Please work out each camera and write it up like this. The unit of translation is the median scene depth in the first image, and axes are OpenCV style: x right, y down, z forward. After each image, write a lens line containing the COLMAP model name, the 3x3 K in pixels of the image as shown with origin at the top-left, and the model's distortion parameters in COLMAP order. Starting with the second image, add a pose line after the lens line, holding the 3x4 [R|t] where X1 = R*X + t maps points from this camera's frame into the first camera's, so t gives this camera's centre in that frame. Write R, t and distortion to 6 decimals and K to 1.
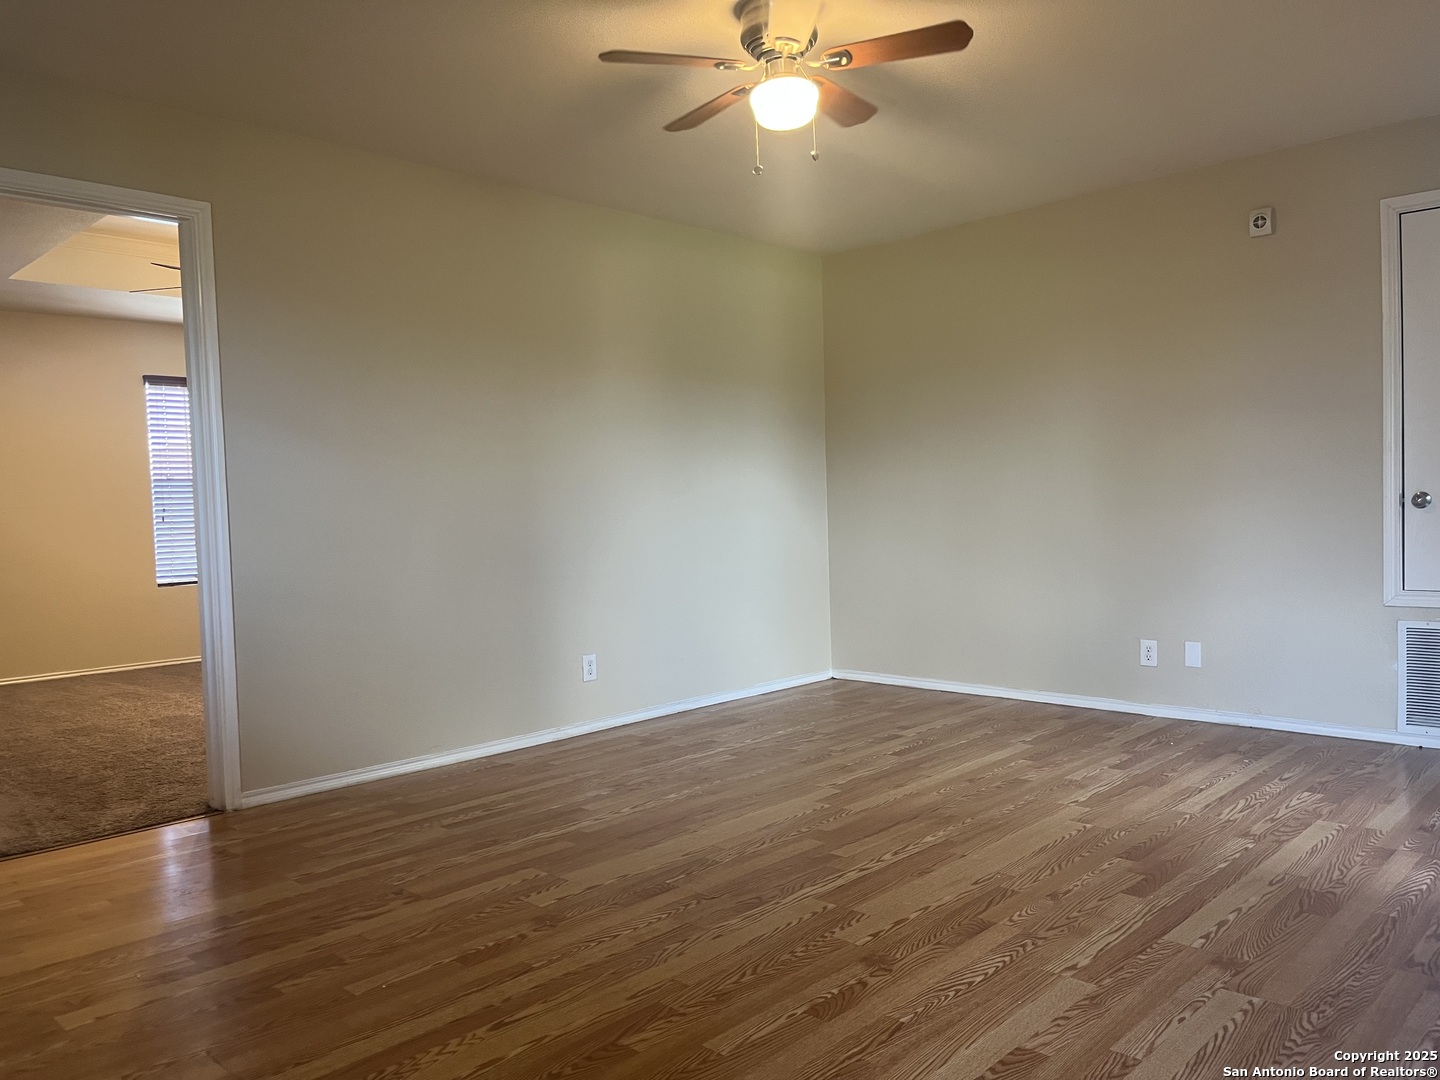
lens RADIAL K [[1105.0, 0, 723.2], [0, 1105.0, 528.5], [0, 0, 1]] dist [0.056864, -0.080016]
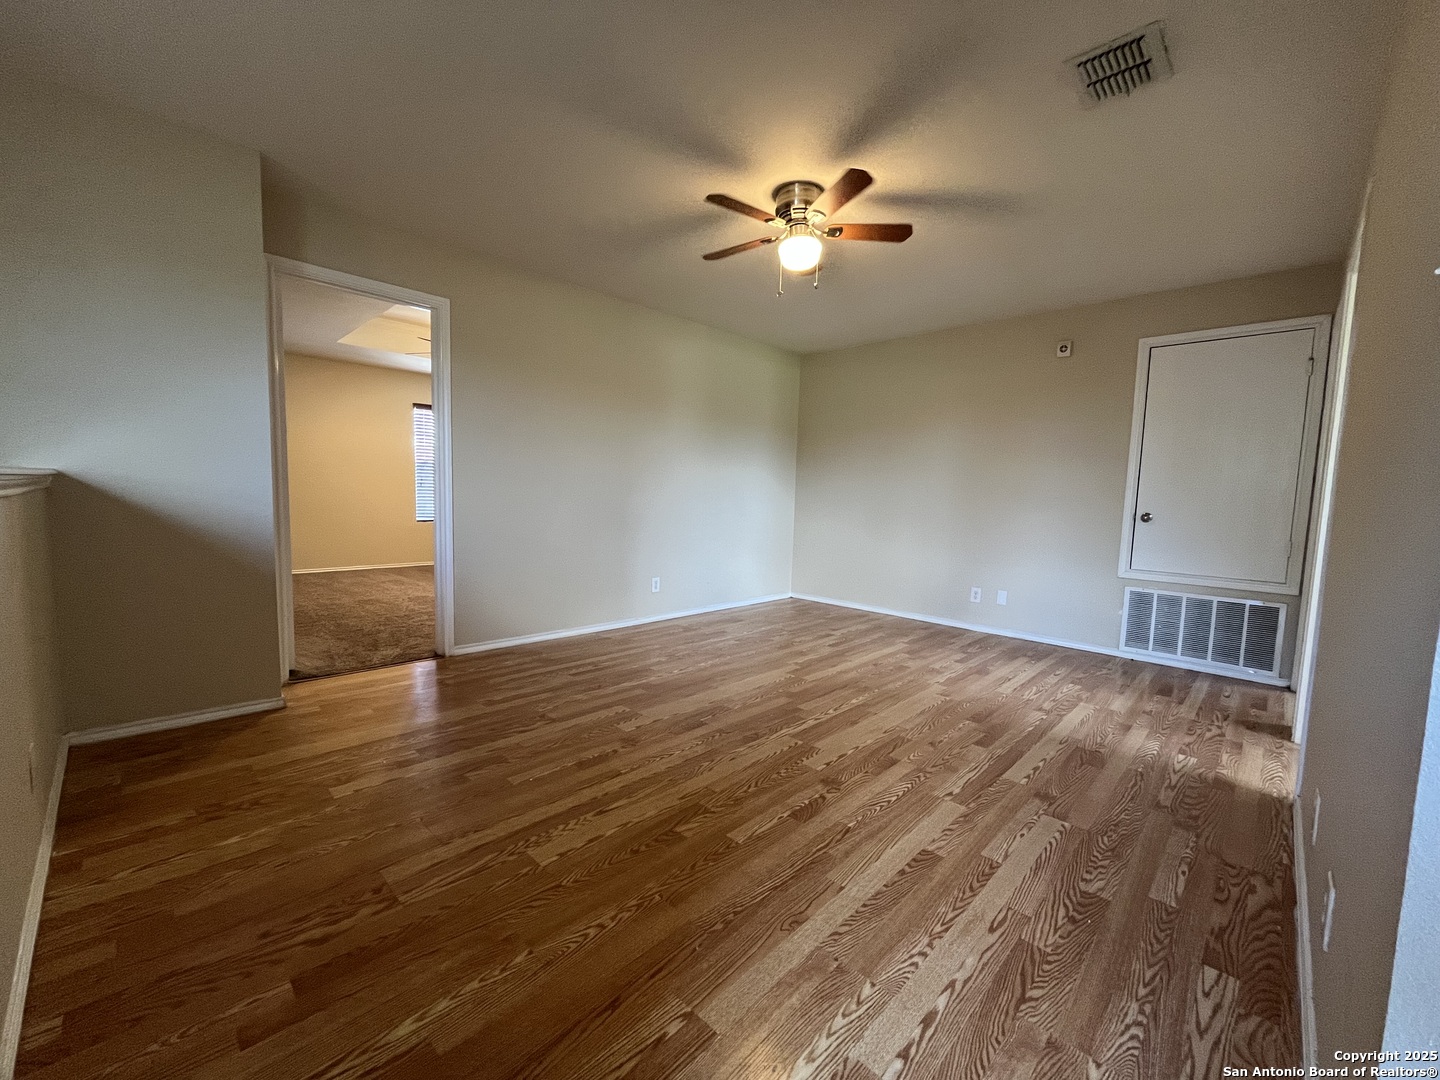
lens RADIAL K [[592.8, 0, 725.4], [0, 592.8, 544.6], [0, 0, 1]] dist [-0.001192, -0.000349]
pose [[0.998305, 0.057915, 0.005767, -0.029583], [-0.058167, 0.996215, 0.064595, -0.006733], [-0.002004, -0.064821, 0.997895, 0.102002]]
